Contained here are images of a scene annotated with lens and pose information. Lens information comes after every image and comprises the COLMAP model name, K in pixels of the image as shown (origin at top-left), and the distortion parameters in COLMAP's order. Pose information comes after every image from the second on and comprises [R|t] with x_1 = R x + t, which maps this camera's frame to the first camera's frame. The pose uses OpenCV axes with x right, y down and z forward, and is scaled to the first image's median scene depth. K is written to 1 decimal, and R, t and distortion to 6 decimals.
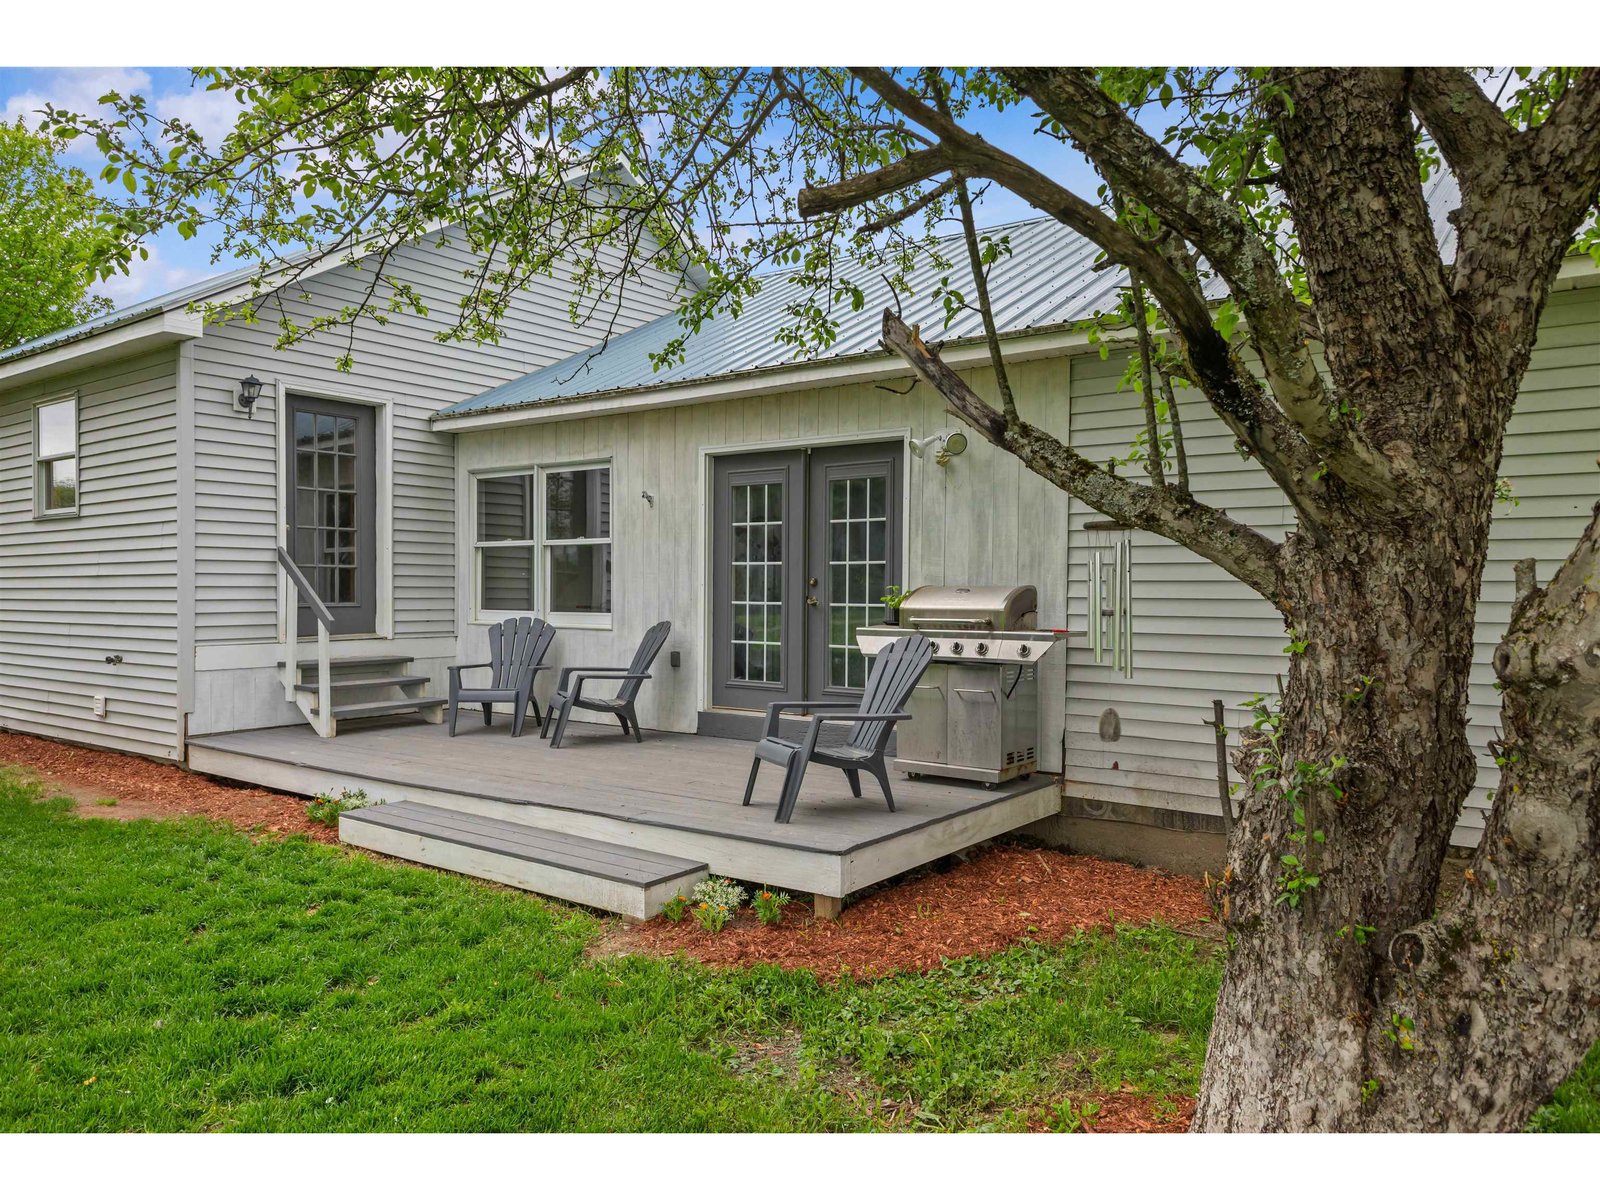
lens RADIAL K [[1124.5, 0, 800.0], [0, 1124.5, 600.0], [0, 0, 1]] dist [0.003431, 0.002350]
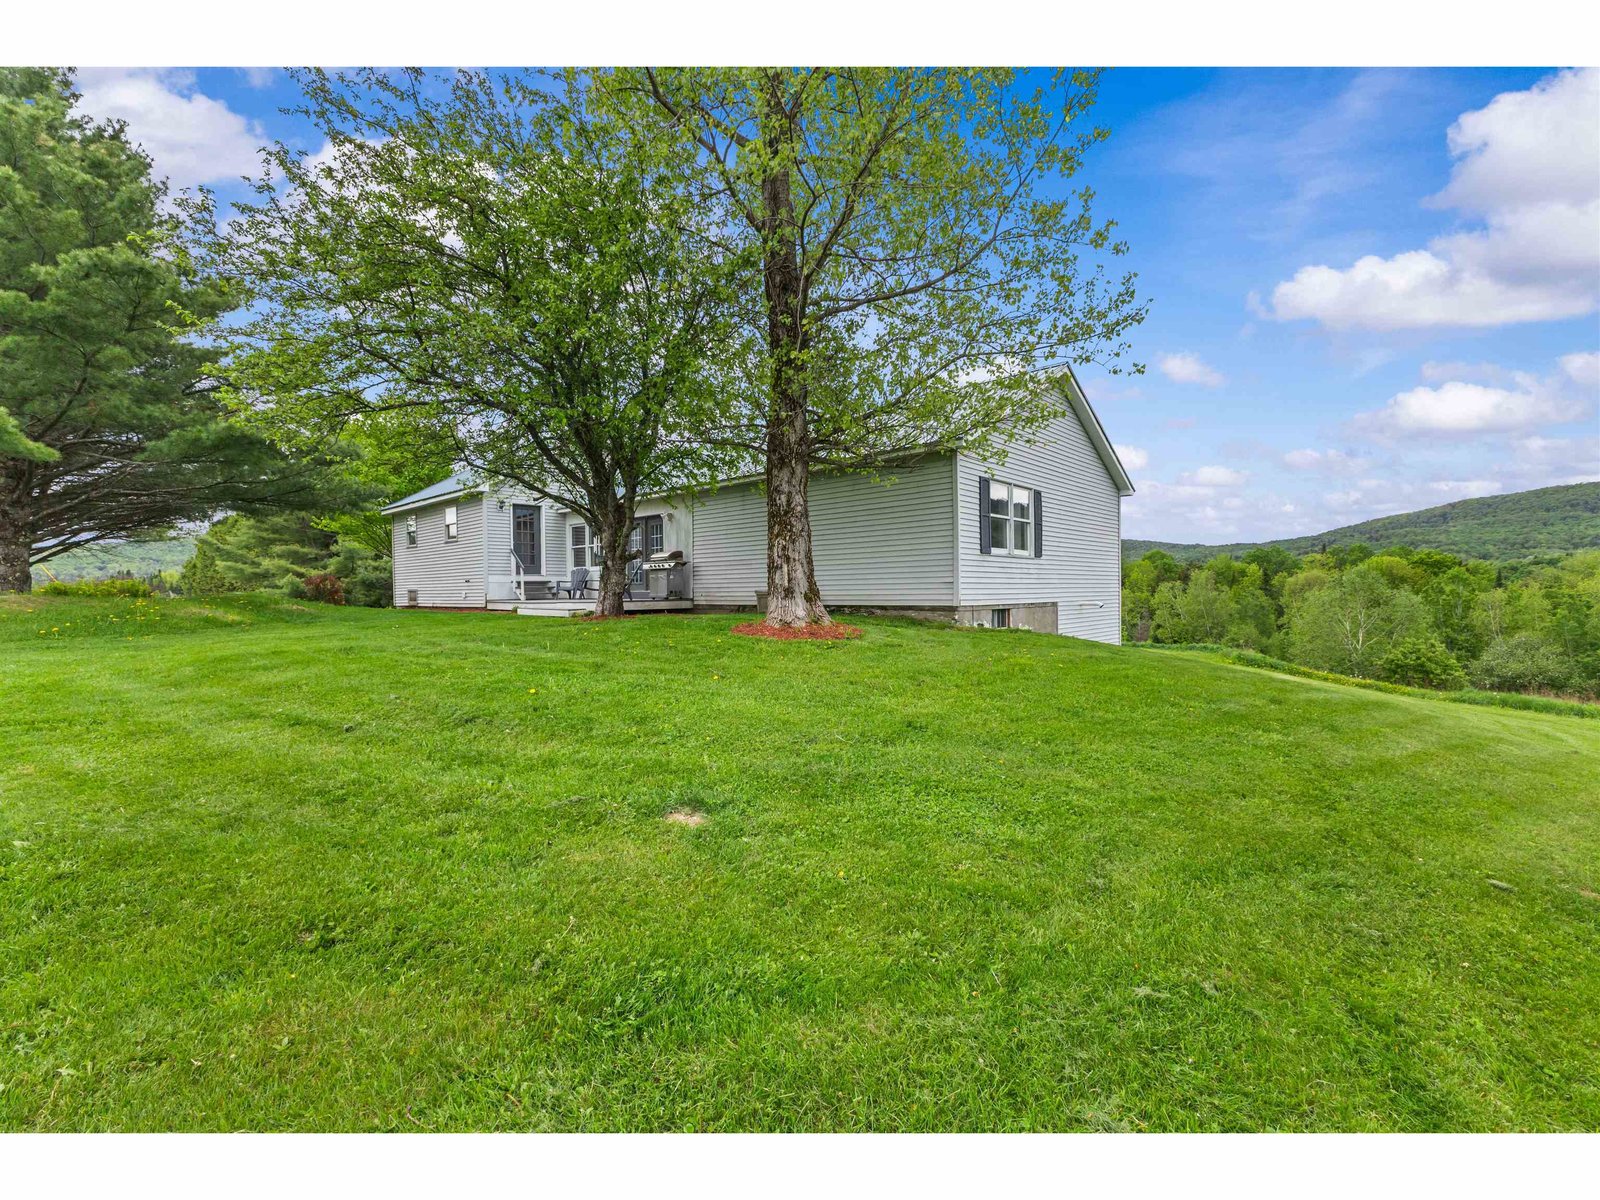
lens RADIAL K [[681.8, 0, 800.0], [0, 681.8, 600.0], [0, 0, 1]] dist [0.000944, 0.000088]
pose [[0.993837, -0.017165, -0.109517, 0.637425], [0.018379, 0.999780, 0.010090, 0.104408], [0.109319, -0.012041, 0.993934, -0.976687]]
